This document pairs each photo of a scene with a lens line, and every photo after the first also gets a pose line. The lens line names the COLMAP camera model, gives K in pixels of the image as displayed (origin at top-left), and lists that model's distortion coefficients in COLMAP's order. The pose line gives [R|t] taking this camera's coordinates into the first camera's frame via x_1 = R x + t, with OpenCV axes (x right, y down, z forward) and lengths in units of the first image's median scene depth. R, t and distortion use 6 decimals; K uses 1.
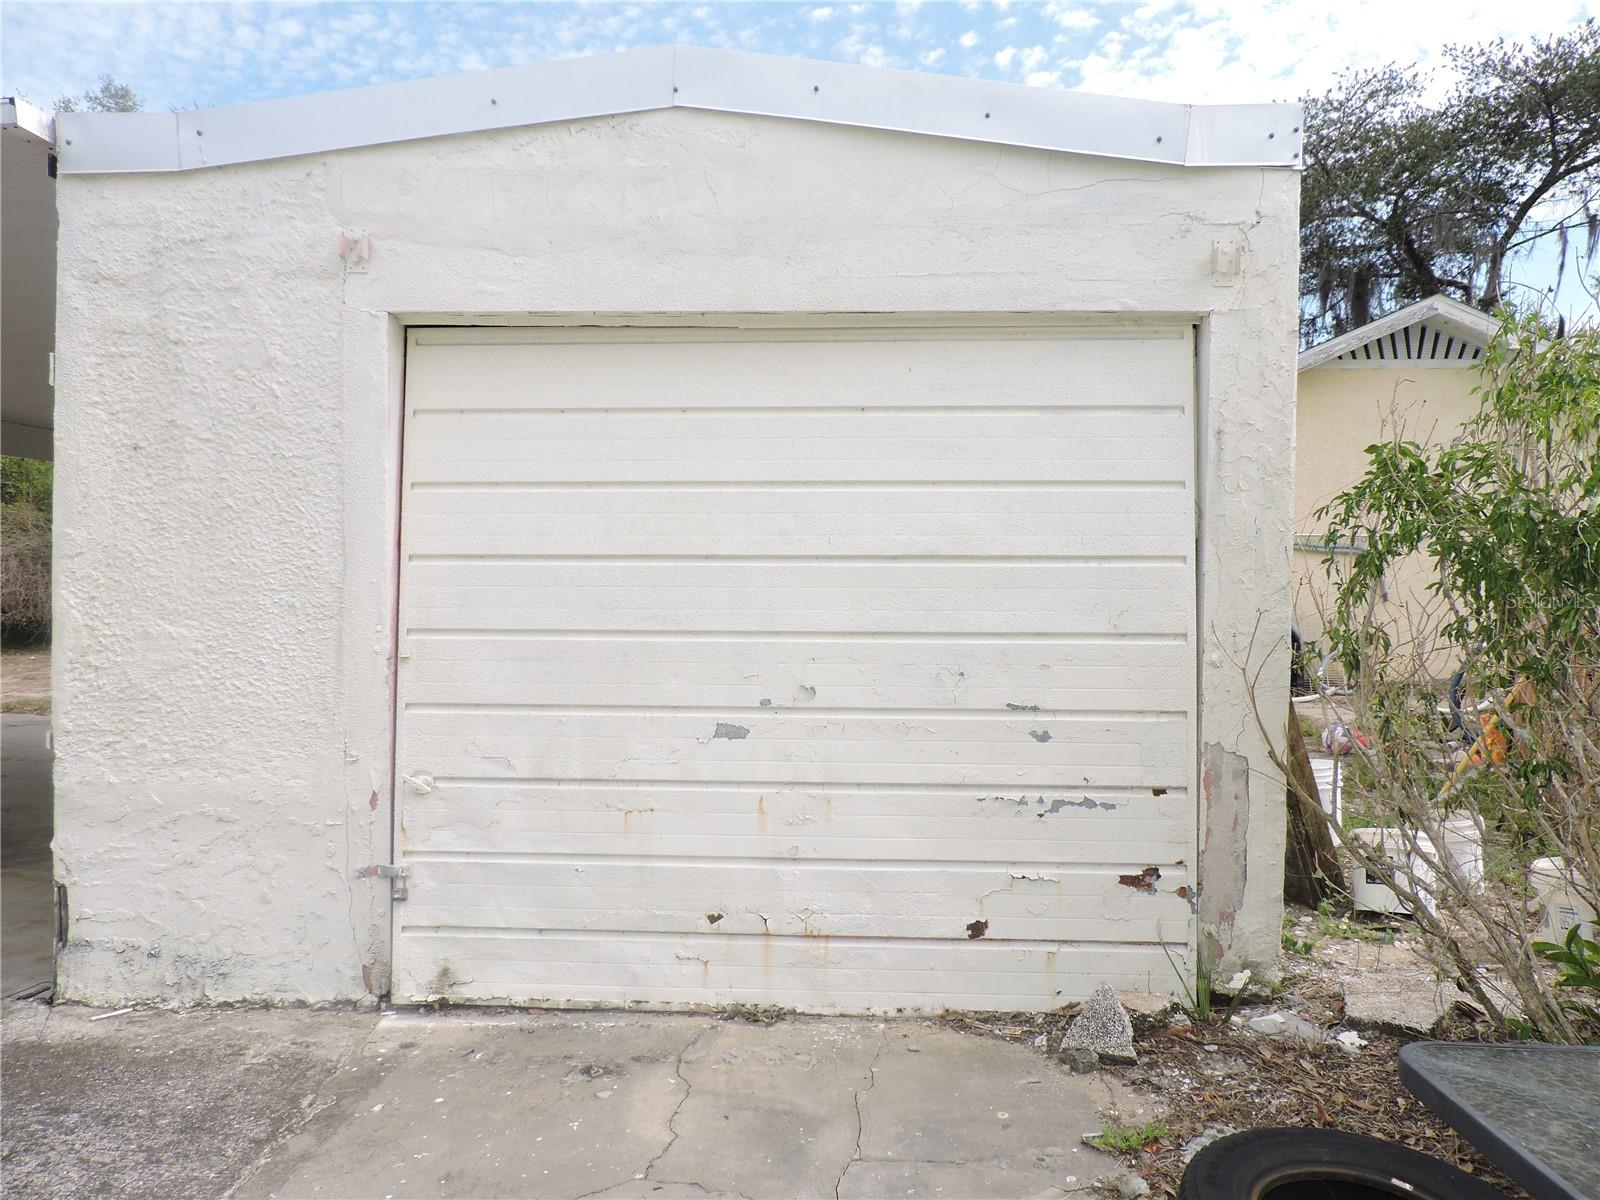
lens RADIAL K [[1147.6, 0, 800.6], [0, 1147.6, 598.2], [0, 0, 1]] dist [-0.026347, 0.007891]
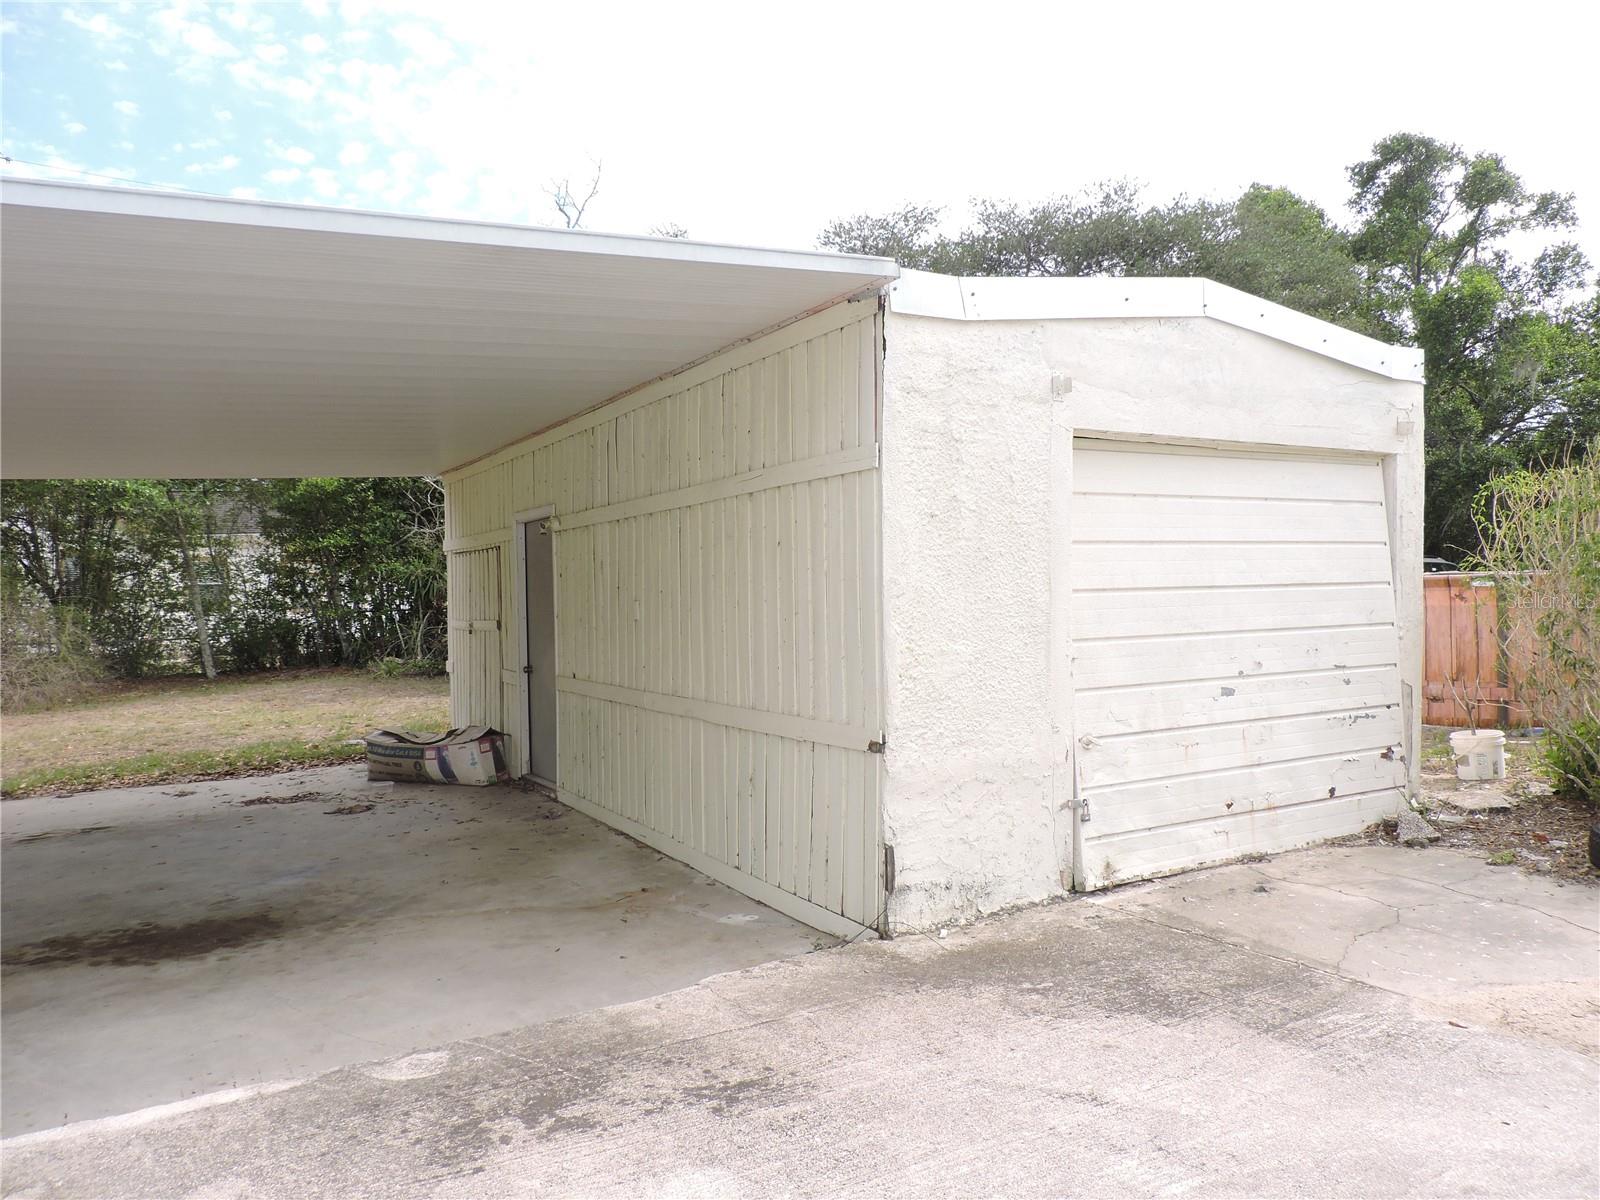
lens RADIAL K [[1147.6, 0, 809.2], [0, 1147.6, 597.8], [0, 0, 1]] dist [-0.026347, 0.007891]
pose [[0.846768, -0.025543, 0.531349, -1.448717], [0.039398, 0.999115, -0.014756, -0.019049], [-0.530501, 0.033429, 0.847025, -0.084328]]
